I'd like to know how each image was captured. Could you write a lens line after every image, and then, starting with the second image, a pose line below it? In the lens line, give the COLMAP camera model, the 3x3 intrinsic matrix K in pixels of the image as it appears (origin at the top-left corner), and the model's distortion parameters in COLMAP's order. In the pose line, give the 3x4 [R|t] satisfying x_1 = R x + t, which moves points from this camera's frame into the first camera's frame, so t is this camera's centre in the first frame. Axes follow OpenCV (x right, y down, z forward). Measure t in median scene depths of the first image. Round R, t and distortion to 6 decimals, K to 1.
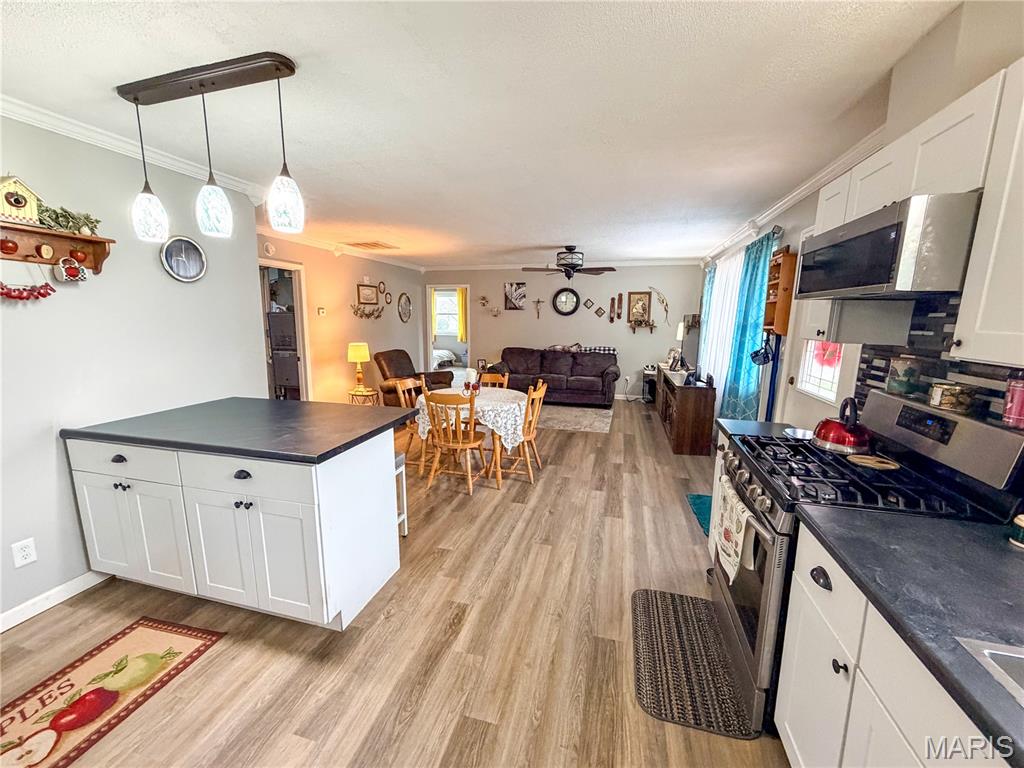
lens RADIAL K [[410.8, 0, 512.0], [0, 410.8, 384.0], [0, 0, 1]] dist [-0.000930, 0.000207]
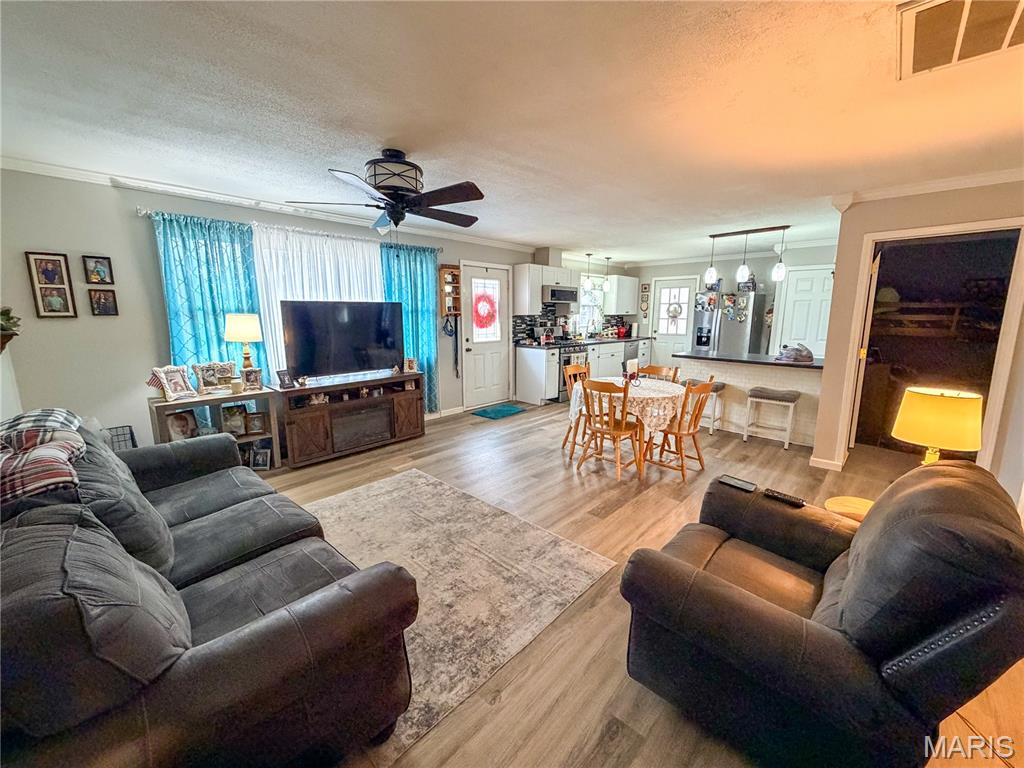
lens RADIAL K [[410.8, 0, 512.0], [0, 410.8, 384.0], [0, 0, 1]] dist [-0.000930, 0.000207]
pose [[-0.883826, -0.093345, 0.458408, -0.171766], [0.065633, 0.945457, 0.319065, -0.179656], [-0.463189, 0.312085, -0.829493, 1.117817]]
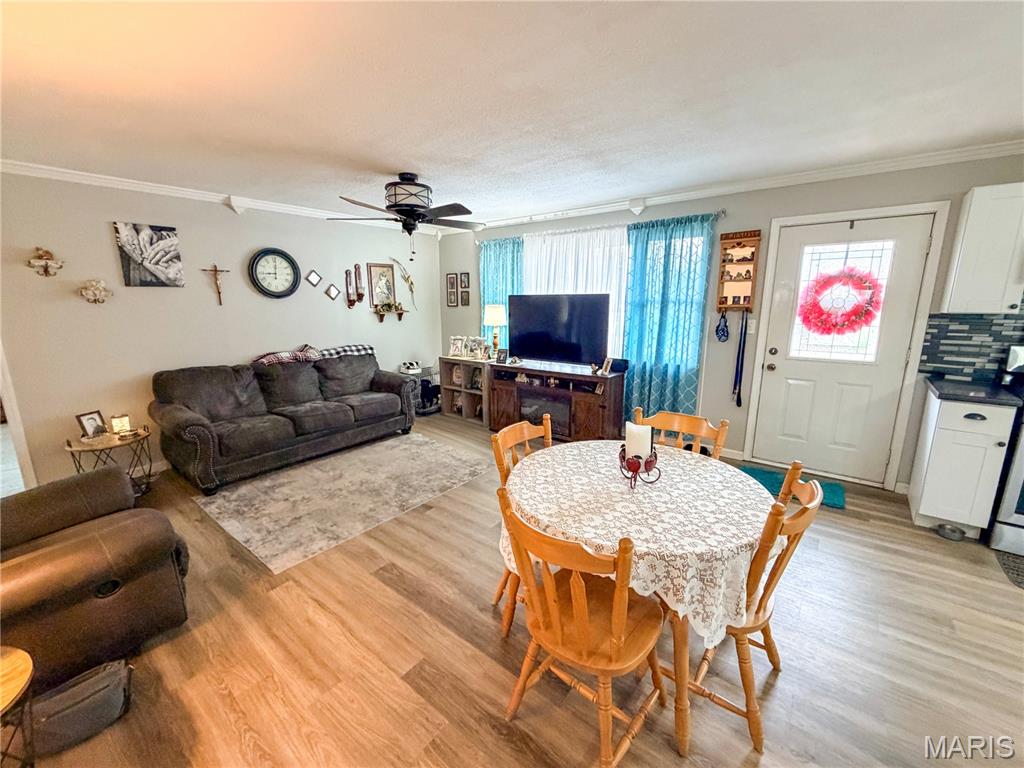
lens RADIAL K [[417.1, 0, 508.2], [0, 417.1, 383.4], [0, 0, 1]] dist [0.001077, 0.000416]
pose [[0.398168, -0.193847, 0.896596, -0.300362], [0.158494, 0.977255, 0.140900, -0.089412], [-0.903516, 0.086004, 0.419836, 0.522389]]
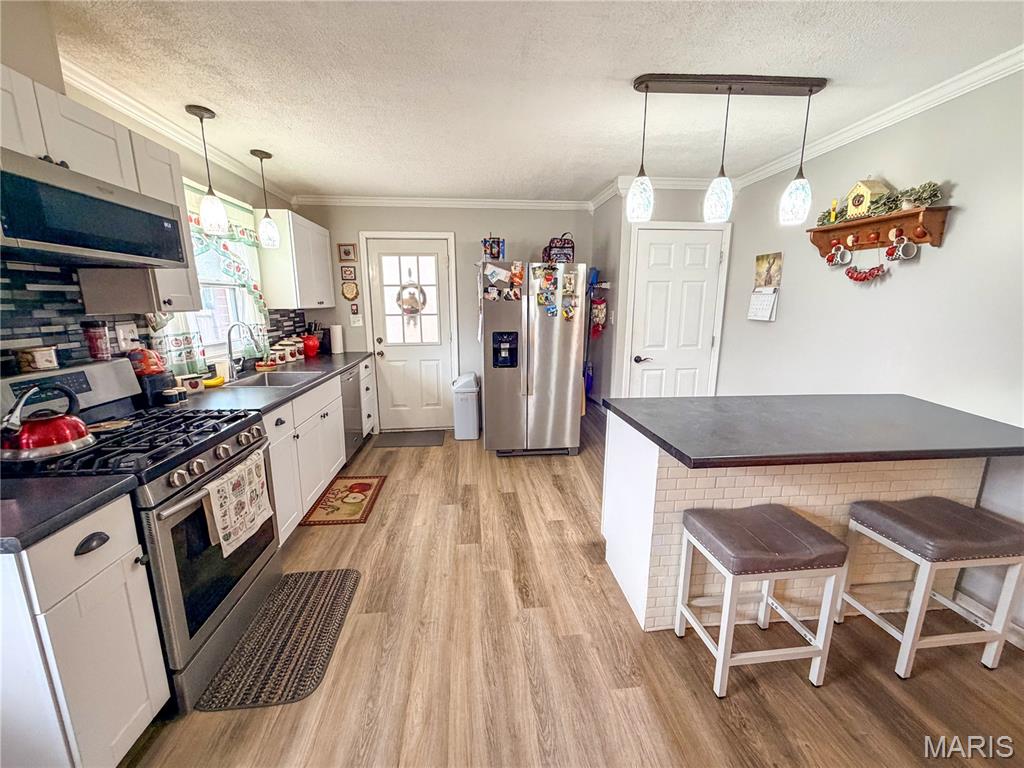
lens RADIAL K [[406.5, 0, 512.0], [0, 406.5, 384.0], [0, 0, 1]] dist [-0.000695, 0.000116]
pose [[-0.932254, 0.063199, -0.356241, 0.063819], [-0.067131, 0.937313, 0.341961, -0.072179], [0.355521, 0.342710, -0.869572, 0.490645]]
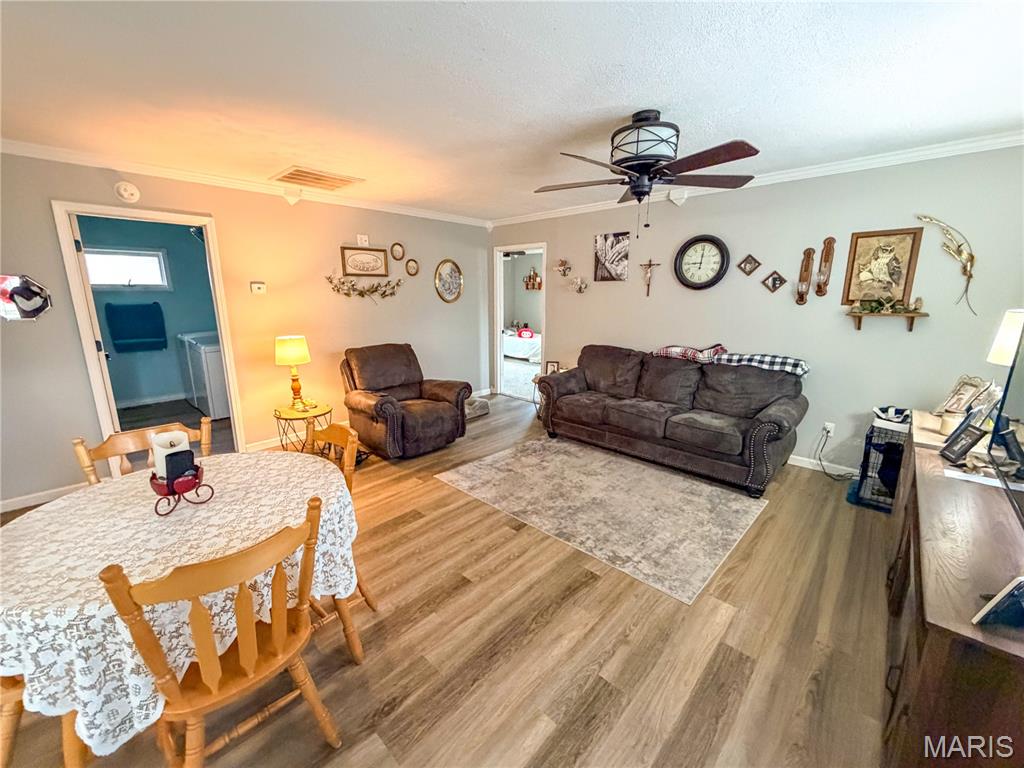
lens RADIAL K [[414.2, 0, 510.3], [0, 414.2, 383.3], [0, 0, 1]] dist [-0.000114, 0.000317]
pose [[0.880170, 0.094425, -0.465172, 0.189976], [-0.070745, 0.995164, 0.068148, -0.072937], [0.469357, -0.027074, 0.882593, 0.454965]]
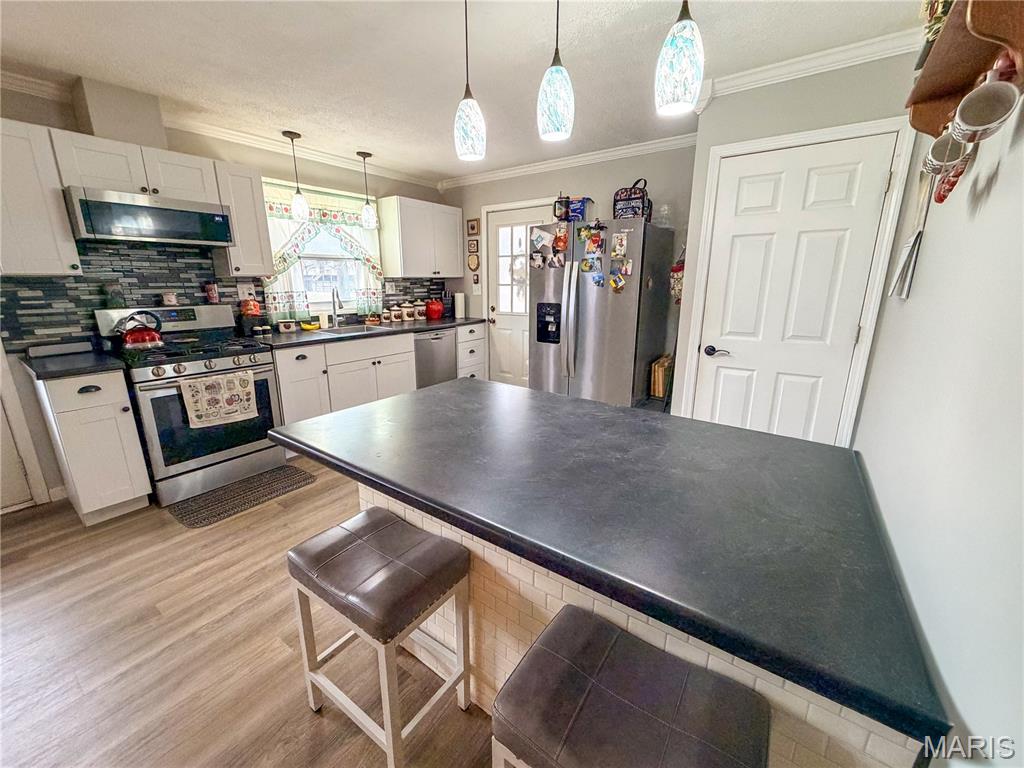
lens RADIAL K [[414.2, 0, 510.3], [0, 414.2, 383.3], [0, 0, 1]] dist [-0.000114, 0.000317]
pose [[-0.937204, -0.093630, 0.335980, -0.238831], [0.049536, 0.917797, 0.393948, -0.062610], [-0.345247, 0.385852, -0.855525, 0.474726]]
